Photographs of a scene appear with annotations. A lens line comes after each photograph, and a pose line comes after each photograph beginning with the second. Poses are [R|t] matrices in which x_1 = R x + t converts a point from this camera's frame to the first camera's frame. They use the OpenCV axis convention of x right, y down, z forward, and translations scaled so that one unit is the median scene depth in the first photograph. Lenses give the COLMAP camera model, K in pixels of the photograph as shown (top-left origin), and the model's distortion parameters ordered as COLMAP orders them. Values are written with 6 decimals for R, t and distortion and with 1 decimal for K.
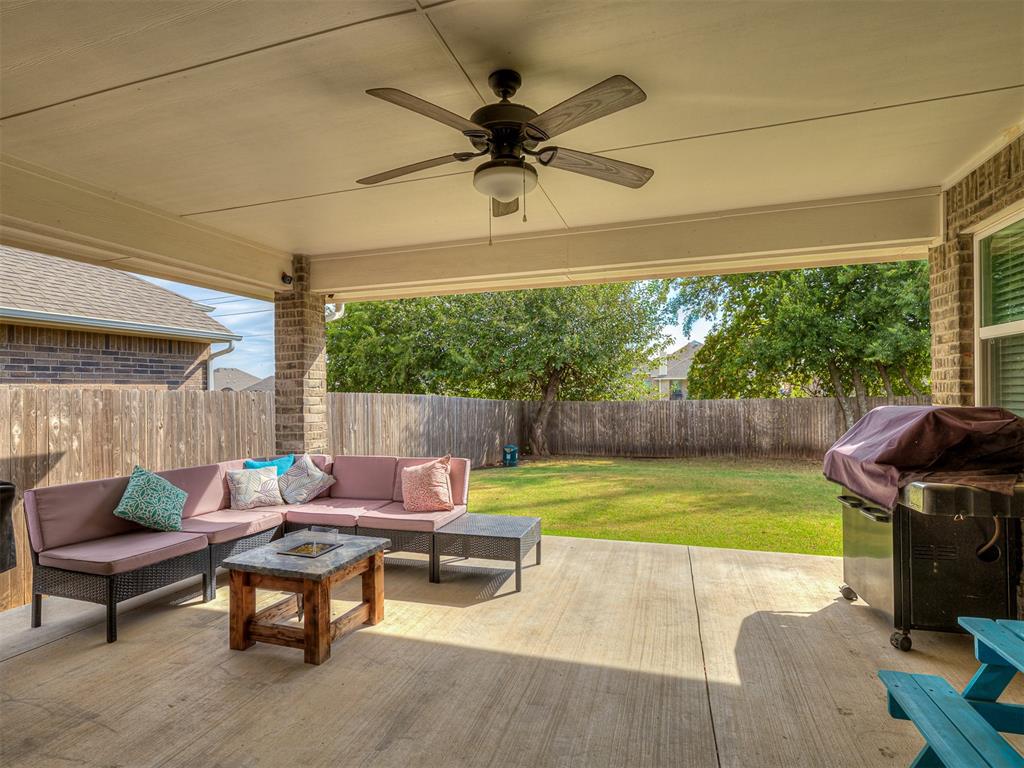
lens RADIAL K [[519.1, 0, 512.2], [0, 519.1, 394.4], [0, 0, 1]] dist [-0.003060, 0.002306]
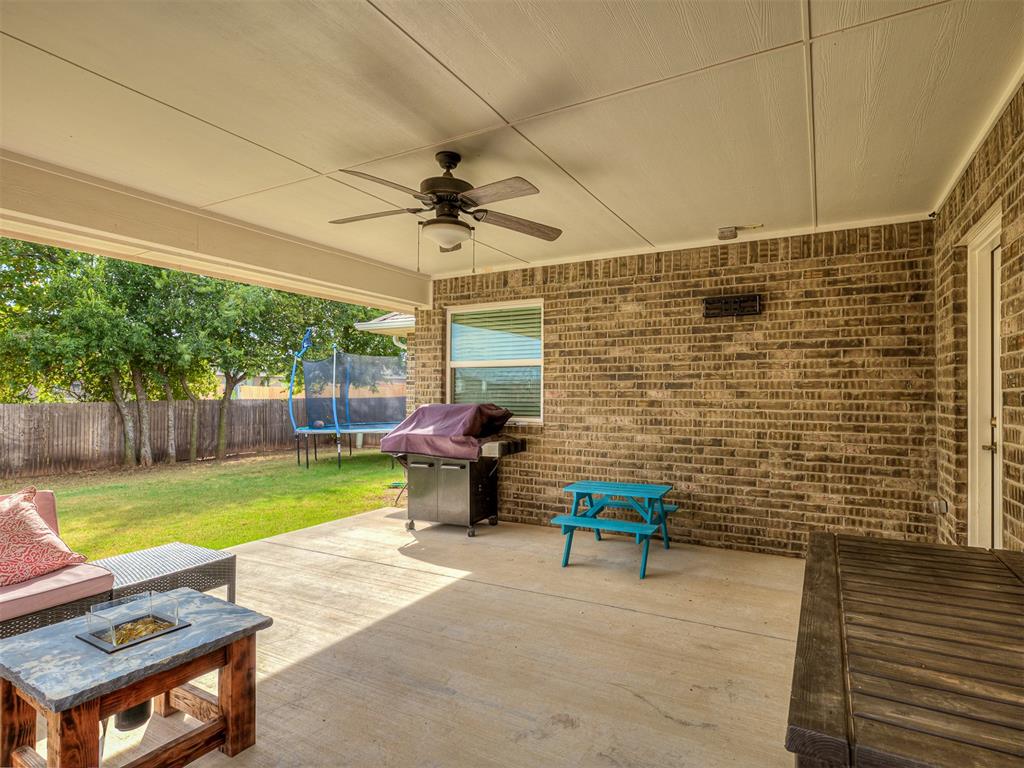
lens RADIAL K [[519.1, 0, 522.9], [0, 519.1, 387.6], [0, 0, 1]] dist [-0.003060, 0.002306]
pose [[0.215993, 0.025174, 0.976070, -0.665295], [-0.002246, 0.999678, -0.025286, 0.008687], [-0.976392, 0.003269, 0.215980, 0.281488]]
